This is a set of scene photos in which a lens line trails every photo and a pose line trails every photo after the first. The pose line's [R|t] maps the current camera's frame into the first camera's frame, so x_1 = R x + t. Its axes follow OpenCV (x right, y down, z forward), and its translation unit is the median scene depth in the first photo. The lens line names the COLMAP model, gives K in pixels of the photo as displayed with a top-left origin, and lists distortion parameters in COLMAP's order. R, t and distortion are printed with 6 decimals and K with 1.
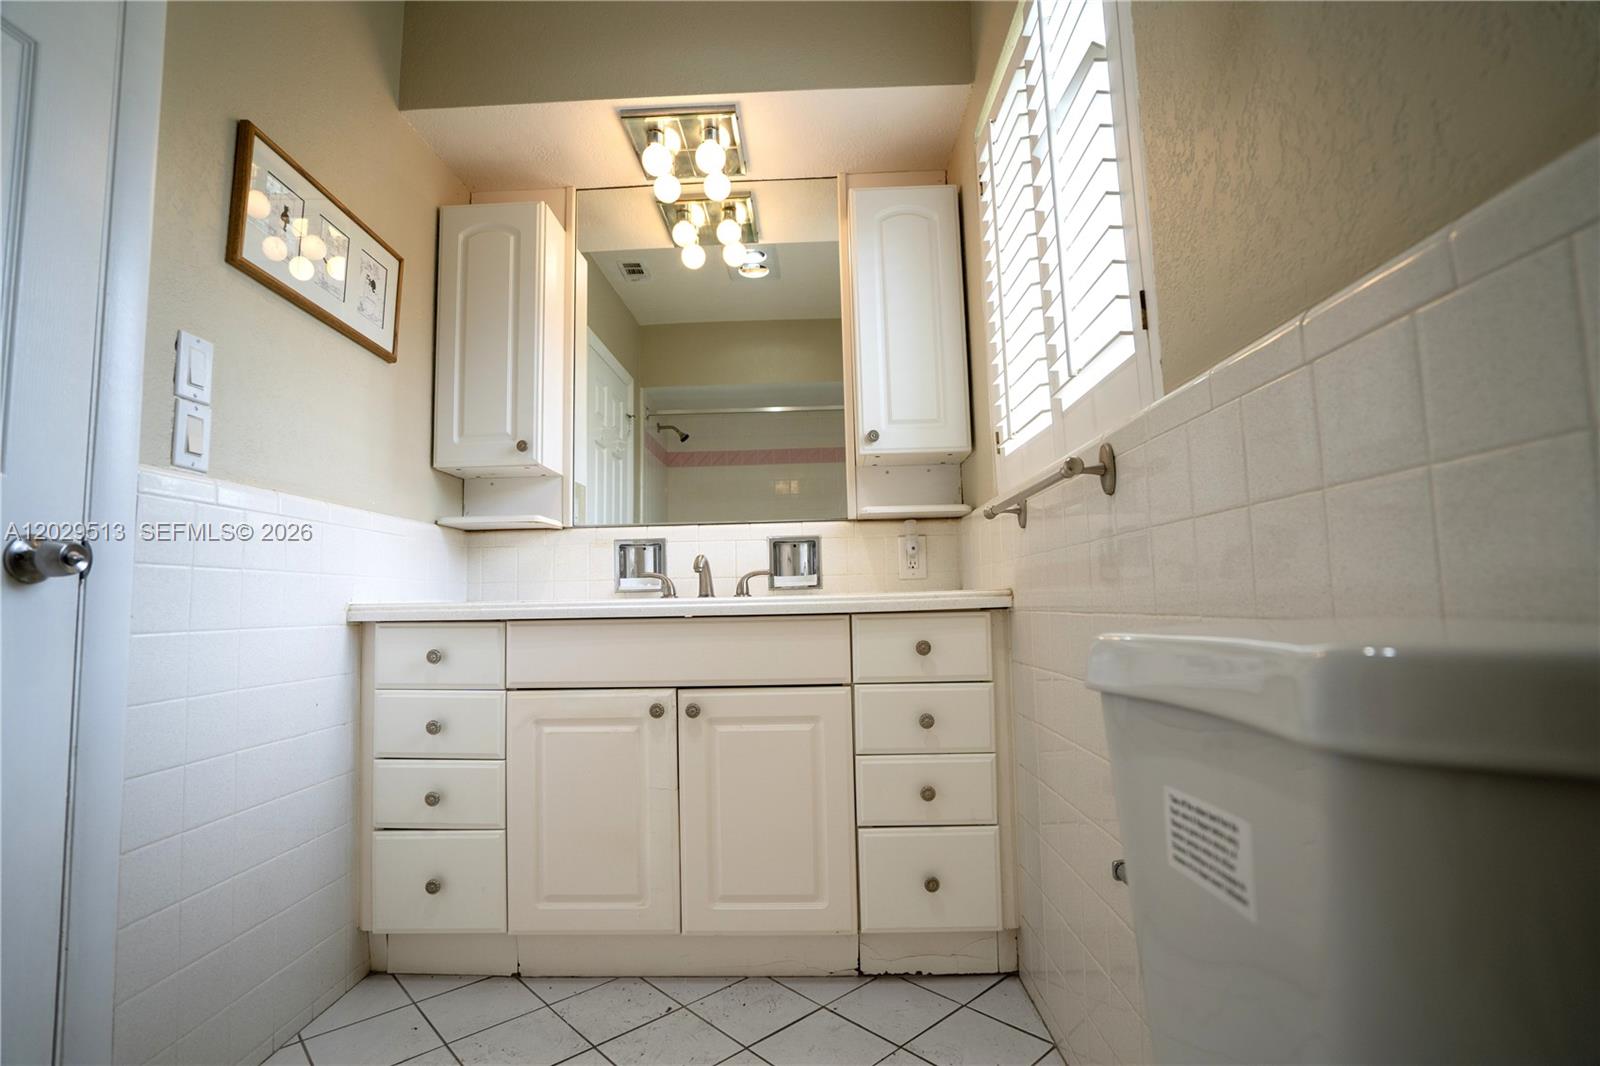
lens RADIAL K [[743.8, 0, 804.0], [0, 743.8, 529.3], [0, 0, 1]] dist [-0.051795, 0.015770]
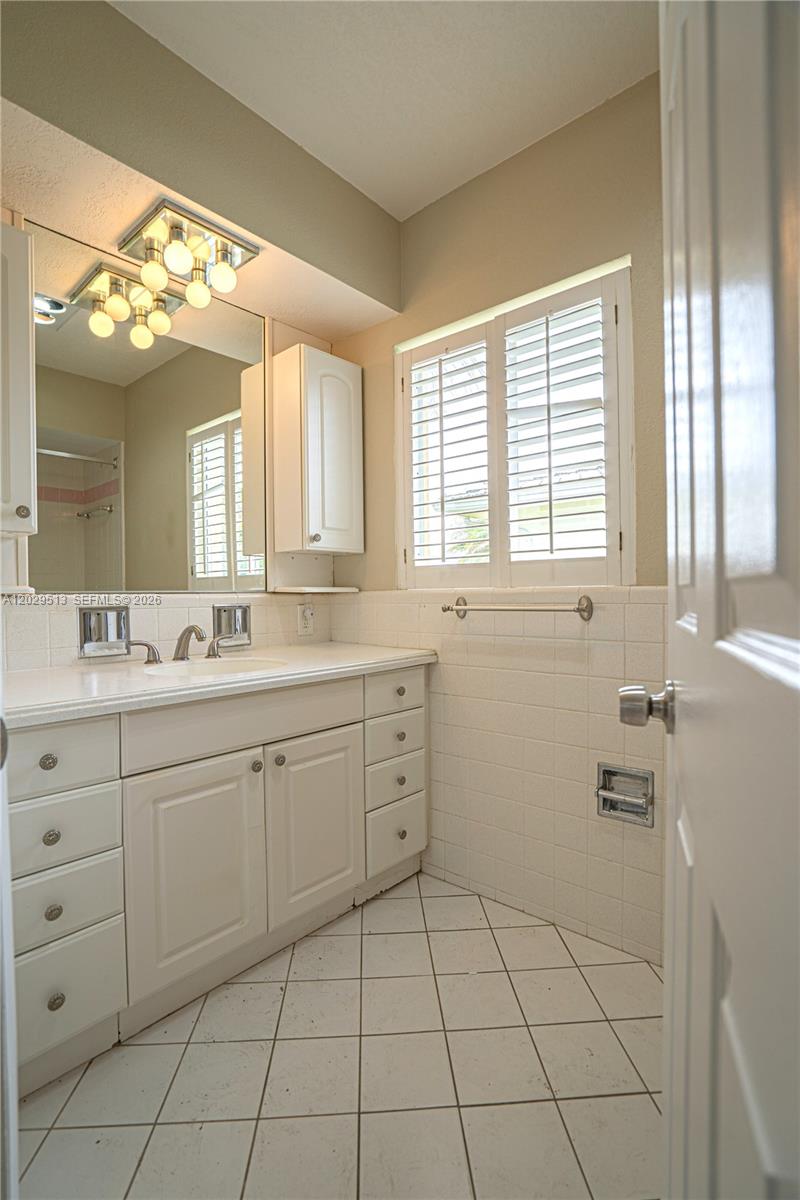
lens RADIAL K [[557.8, 0, 388.4], [0, 557.8, 595.7], [0, 0, 1]] dist [-0.051795, 0.015770]
pose [[0.649926, 0.013598, 0.759876, -0.741618], [-0.079998, 0.995509, 0.050608, -0.098527], [-0.755775, -0.093680, 0.648096, 0.260918]]
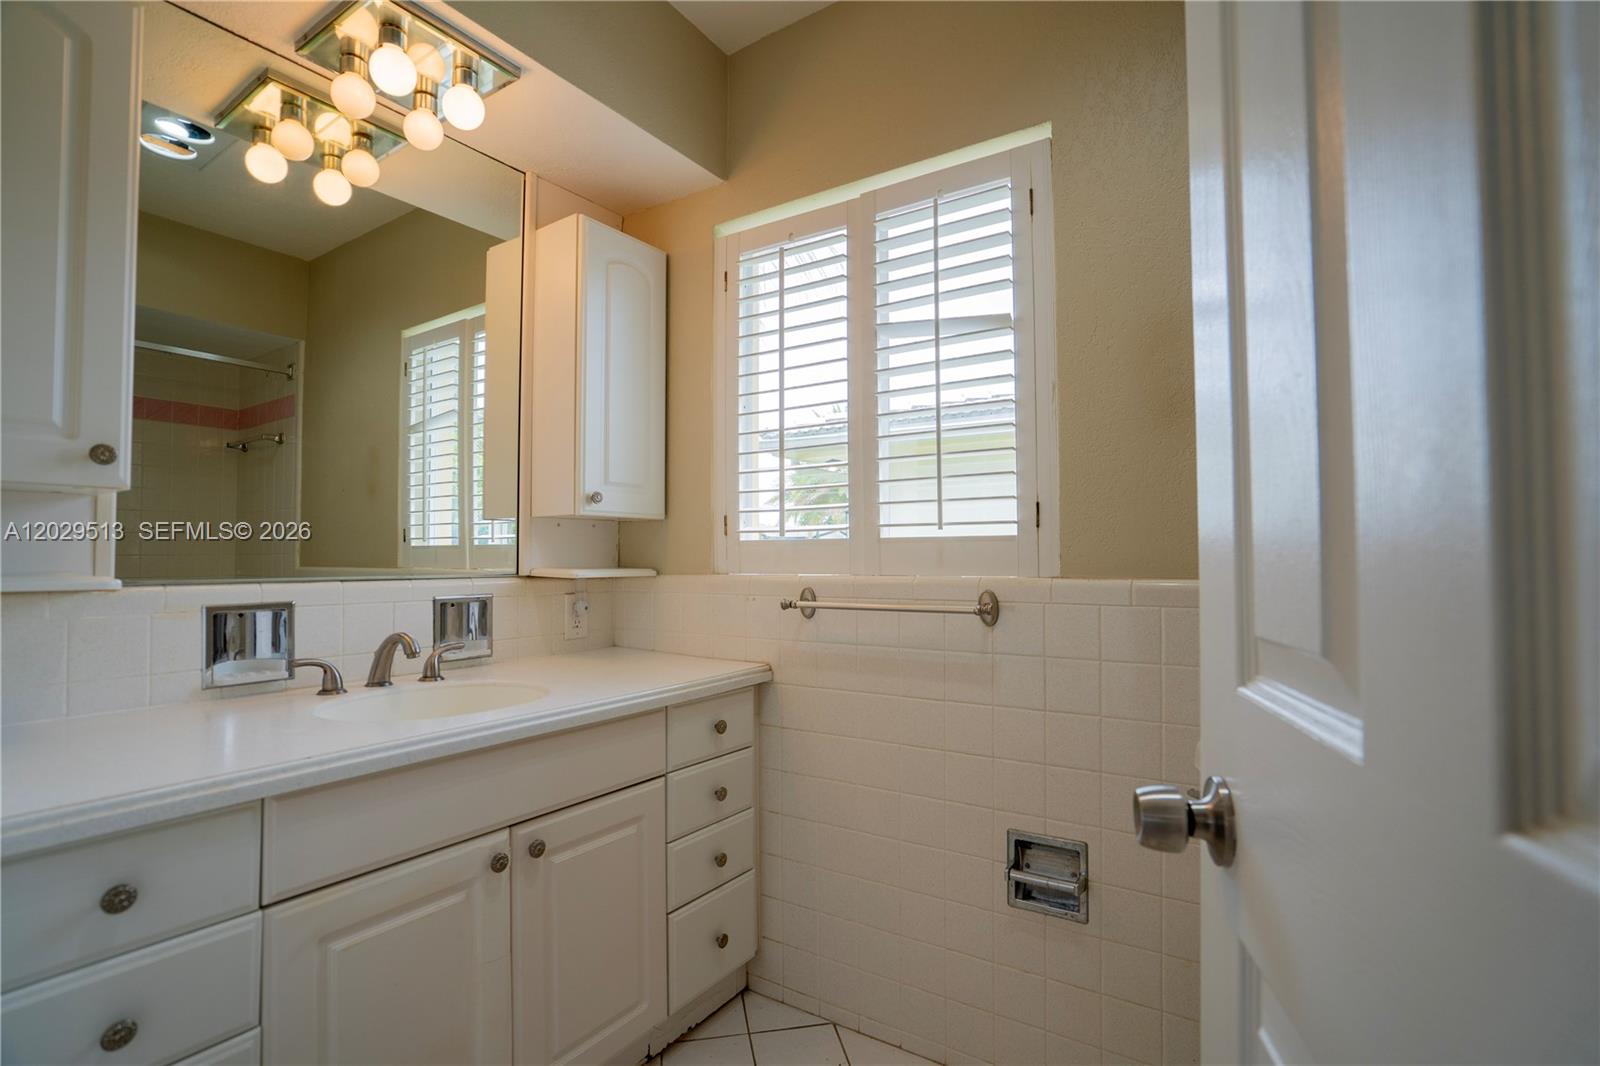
lens RADIAL K [[743.8, 0, 791.4], [0, 743.8, 529.7], [0, 0, 1]] dist [-0.051795, 0.015770]
pose [[0.535663, 0.054423, 0.842676, -0.684539], [-0.093351, 0.995621, -0.004961, -0.125142], [-0.839256, -0.076007, 0.538398, 0.348009]]
